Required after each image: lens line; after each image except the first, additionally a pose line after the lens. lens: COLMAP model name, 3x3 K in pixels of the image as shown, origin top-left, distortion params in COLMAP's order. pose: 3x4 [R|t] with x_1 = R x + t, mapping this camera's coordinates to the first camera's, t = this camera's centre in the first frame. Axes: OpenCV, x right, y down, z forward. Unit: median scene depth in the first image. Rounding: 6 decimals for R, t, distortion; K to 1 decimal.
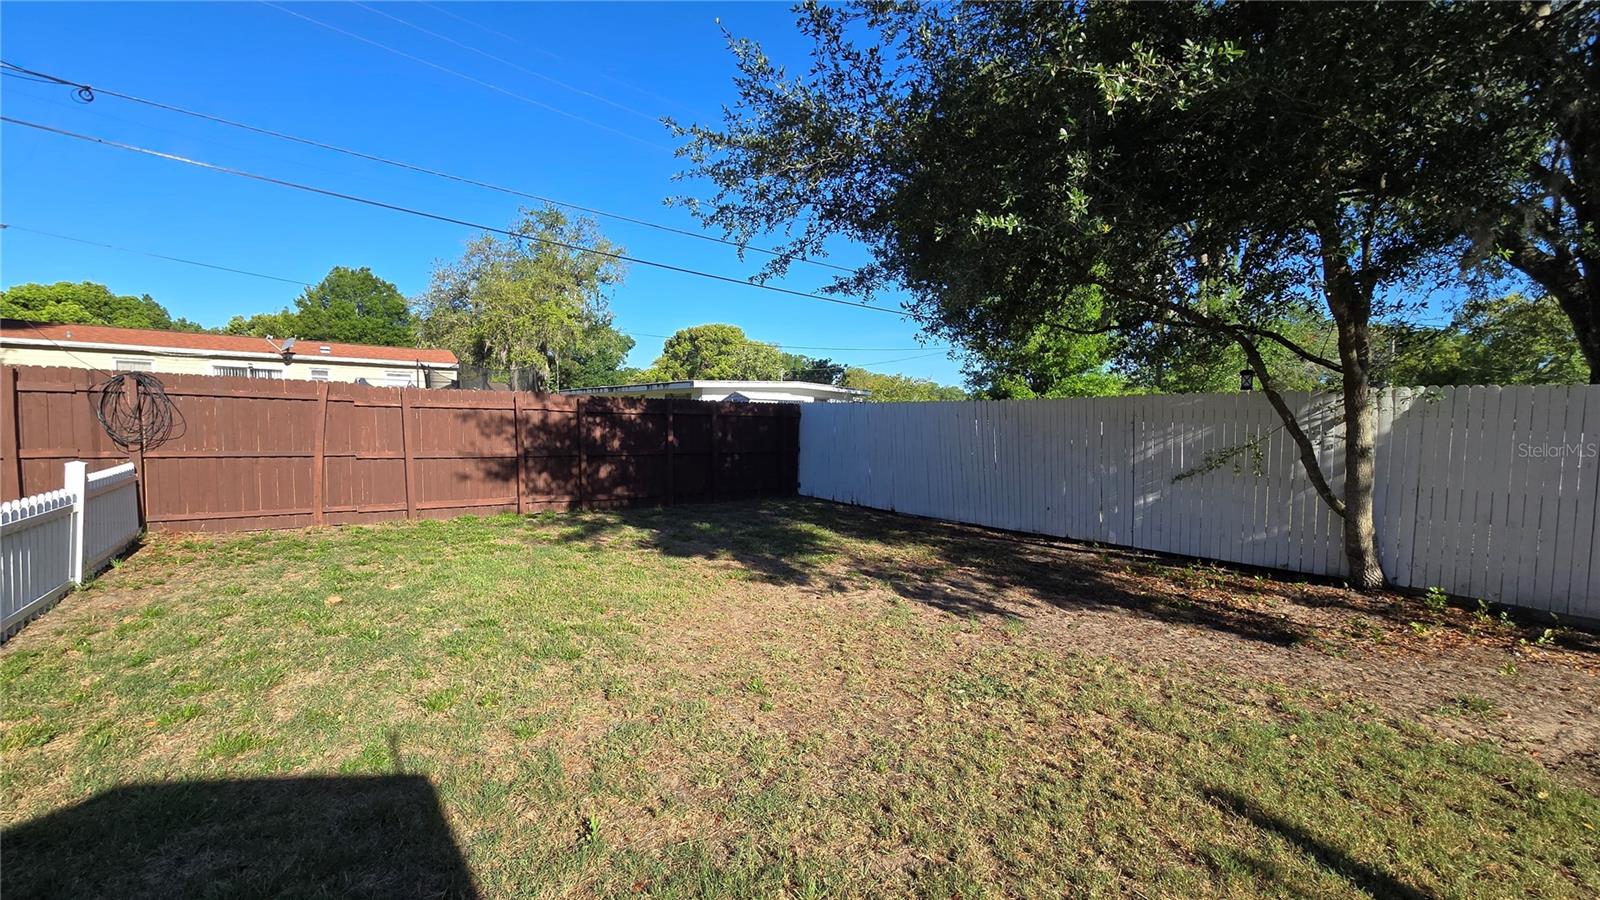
lens RADIAL K [[656.0, 0, 788.5], [0, 656.0, 454.8], [0, 0, 1]] dist [-0.004209, 0.002936]
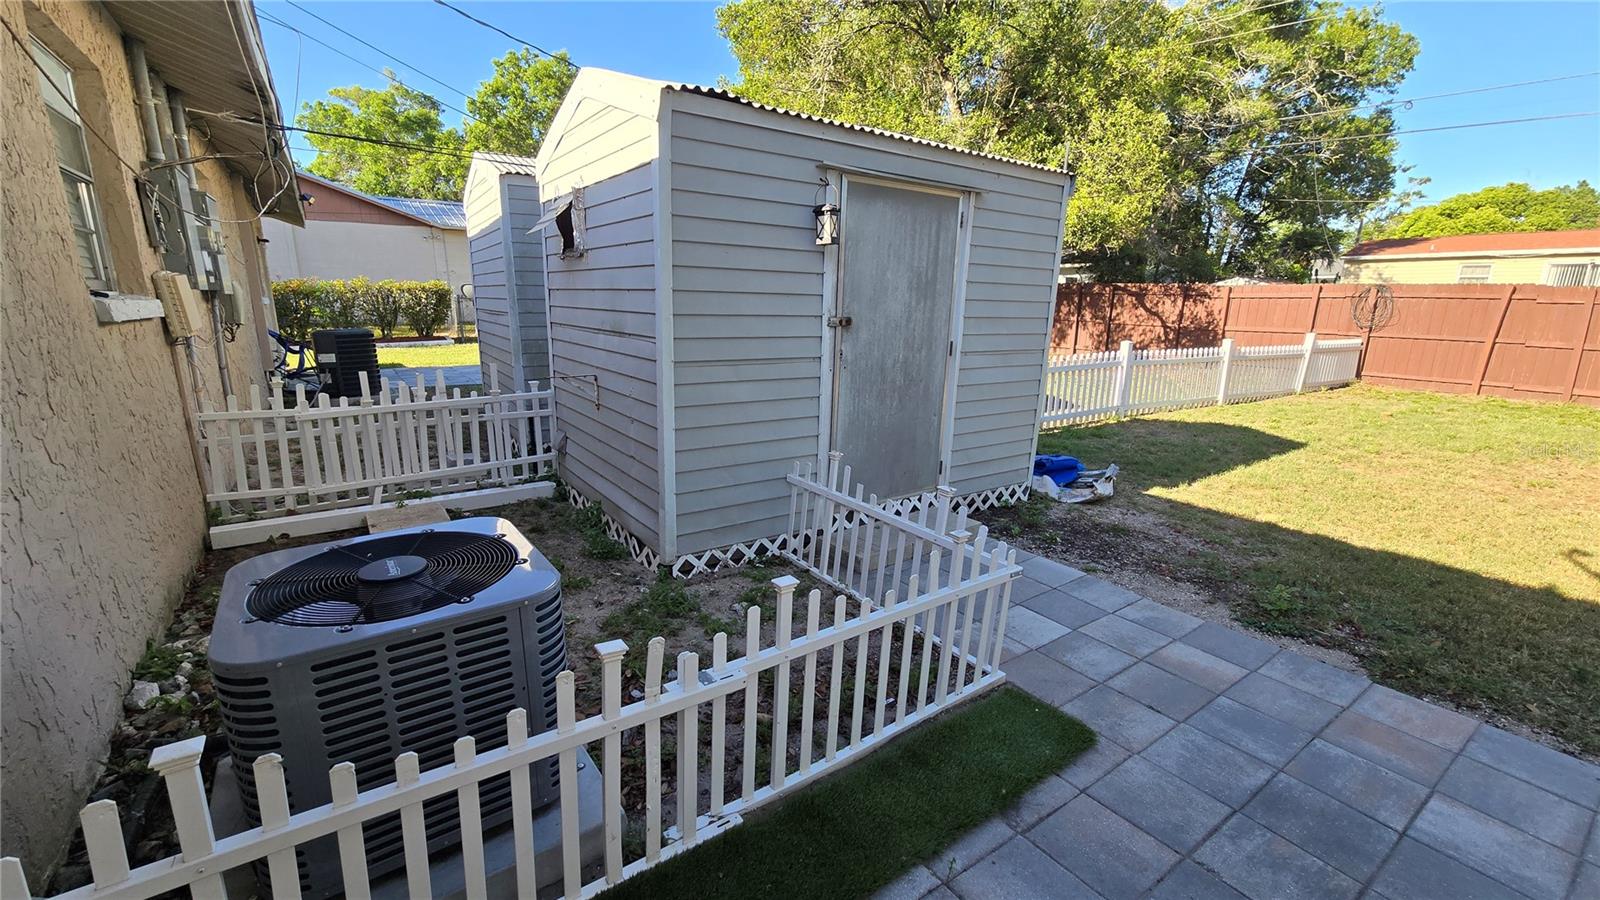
lens RADIAL K [[656.0, 0, 786.5], [0, 656.0, 460.9], [0, 0, 1]] dist [-0.004209, 0.002936]
pose [[-0.070488, 0.219784, -0.972999, 0.583615], [-0.062545, 0.972532, 0.224210, 0.025599], [0.995550, 0.076660, -0.054806, -0.270440]]
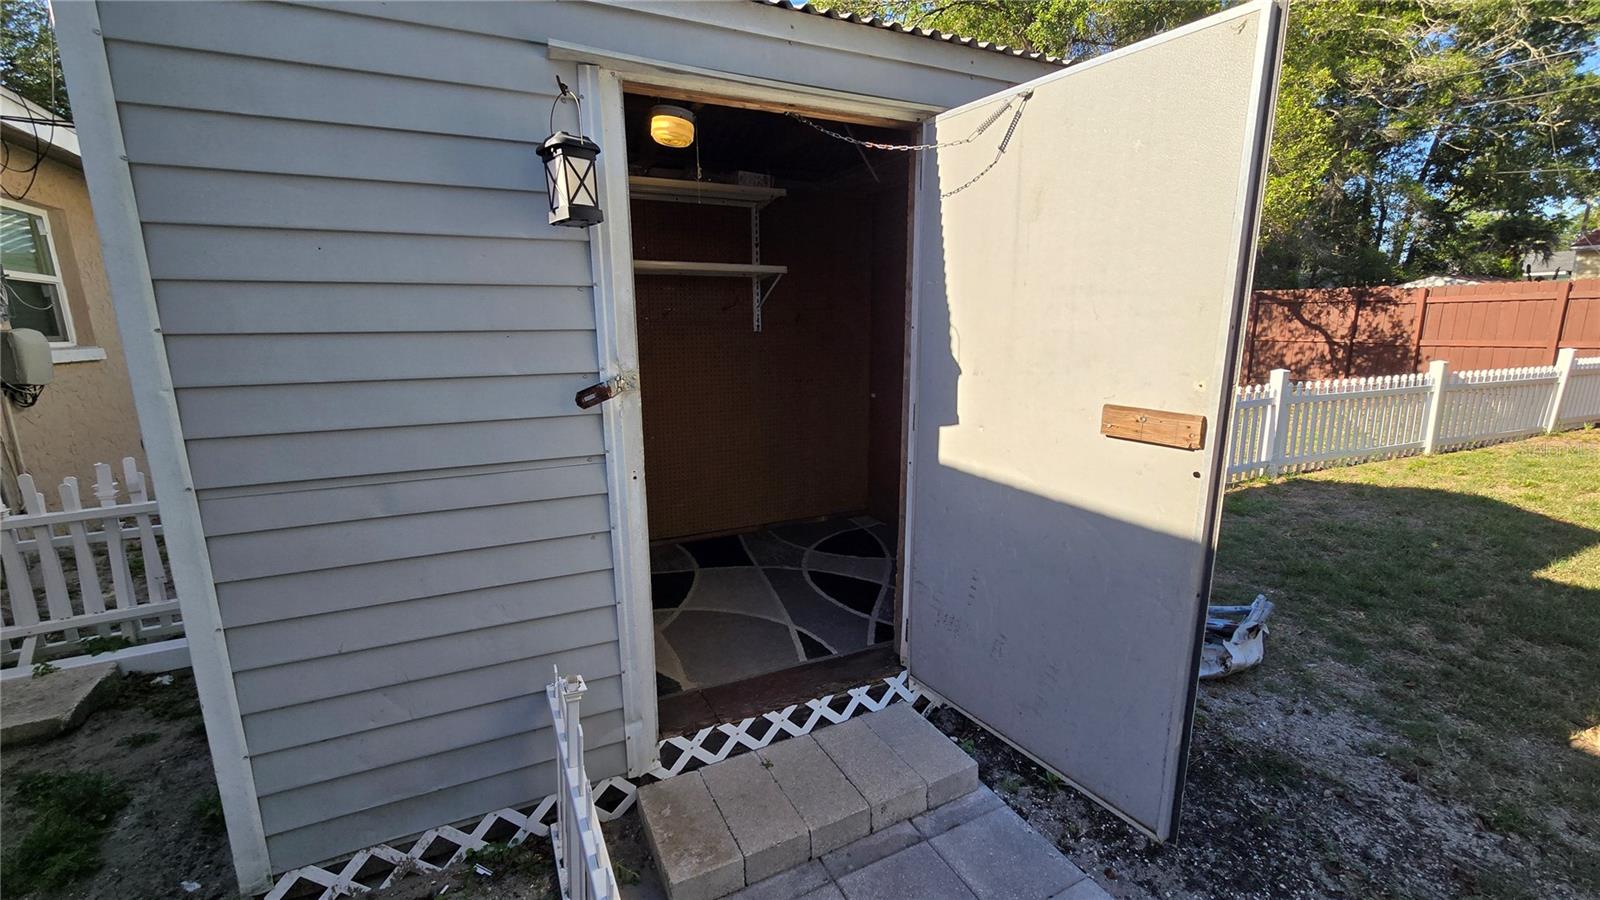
lens RADIAL K [[656.0, 0, 788.9], [0, 656.0, 459.8], [0, 0, 1]] dist [-0.004209, 0.002936]
pose [[-0.227295, 0.183562, -0.956369, 0.389536], [-0.031250, 0.980193, 0.195562, 0.015609], [0.973324, 0.074337, -0.217057, -0.193133]]
